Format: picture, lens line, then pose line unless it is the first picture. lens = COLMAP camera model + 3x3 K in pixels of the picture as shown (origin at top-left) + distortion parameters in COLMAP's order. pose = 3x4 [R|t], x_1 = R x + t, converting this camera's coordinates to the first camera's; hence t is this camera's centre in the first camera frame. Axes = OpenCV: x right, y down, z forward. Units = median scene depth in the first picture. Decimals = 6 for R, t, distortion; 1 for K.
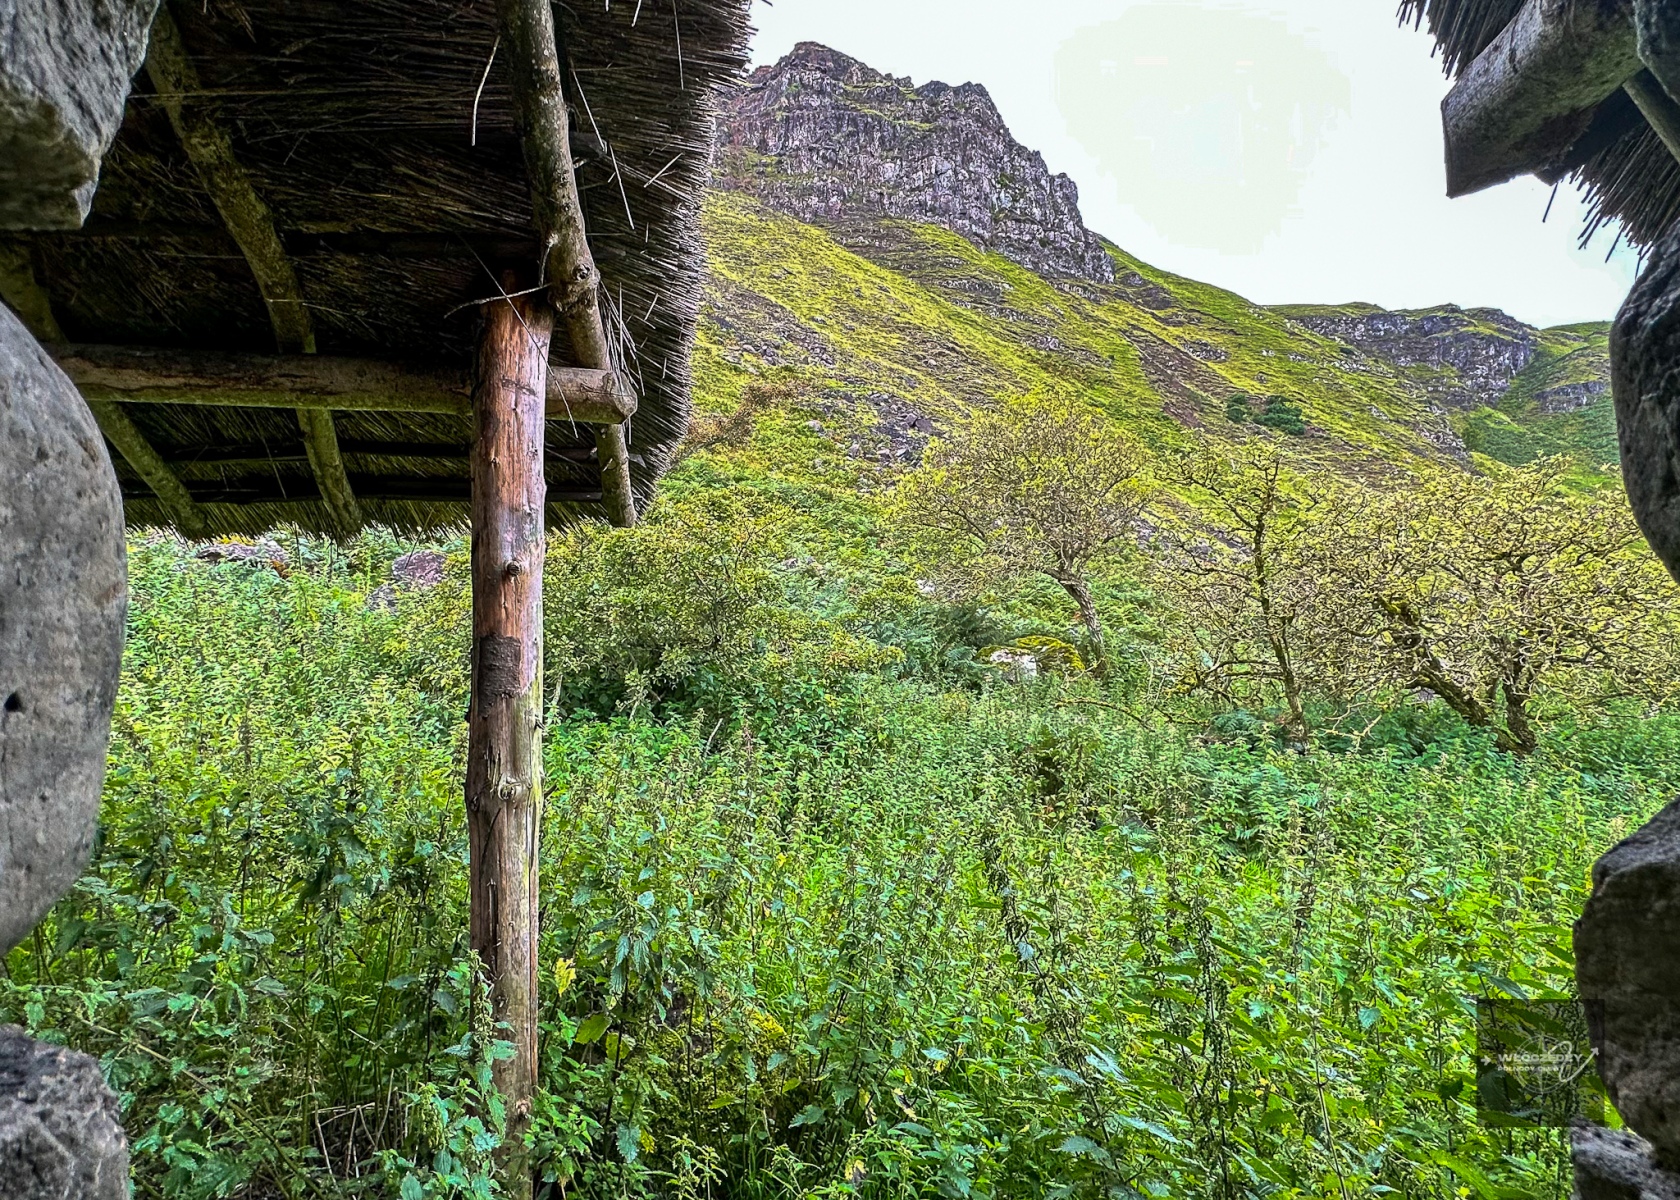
lens RADIAL K [[849.8, 0, 811.6], [0, 849.8, 596.4], [0, 0, 1]] dist [-0.004664, -0.000212]
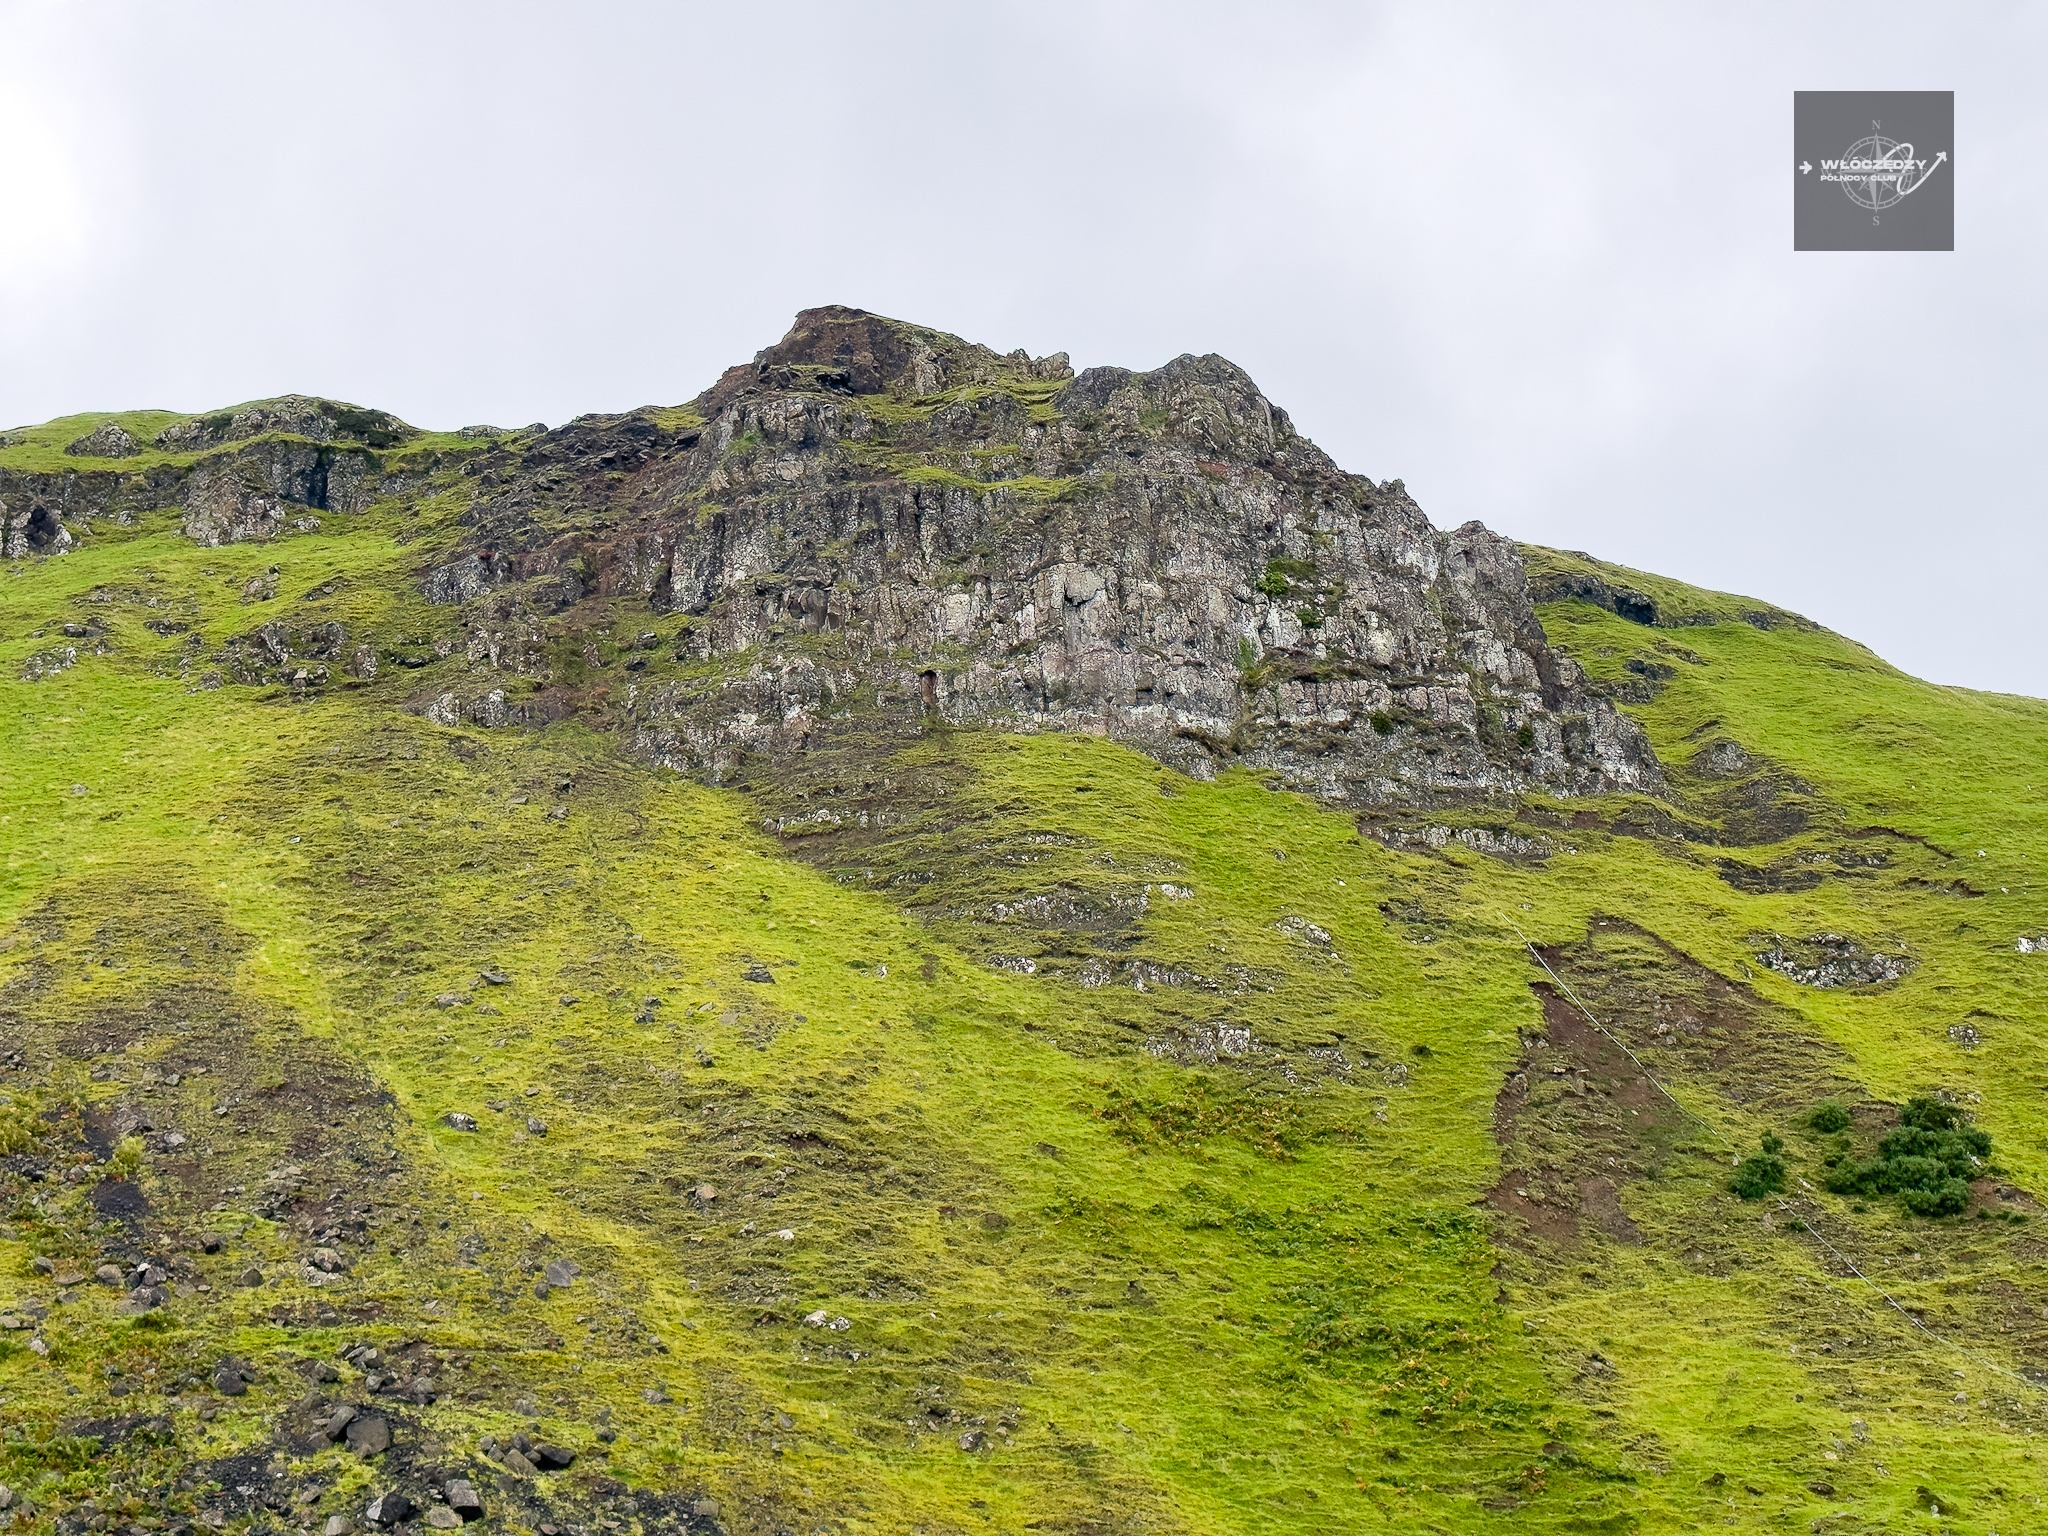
lens RADIAL K [[2824.9, 0, 1043.1], [0, 2824.9, 738.6], [0, 0, 1]] dist [0.174954, -0.218645]
pose [[0.978571, -0.132054, -0.157991, 0.323932], [0.074051, 0.941635, -0.328390, -0.007419], [0.192136, 0.309654, 0.931235, -0.202649]]
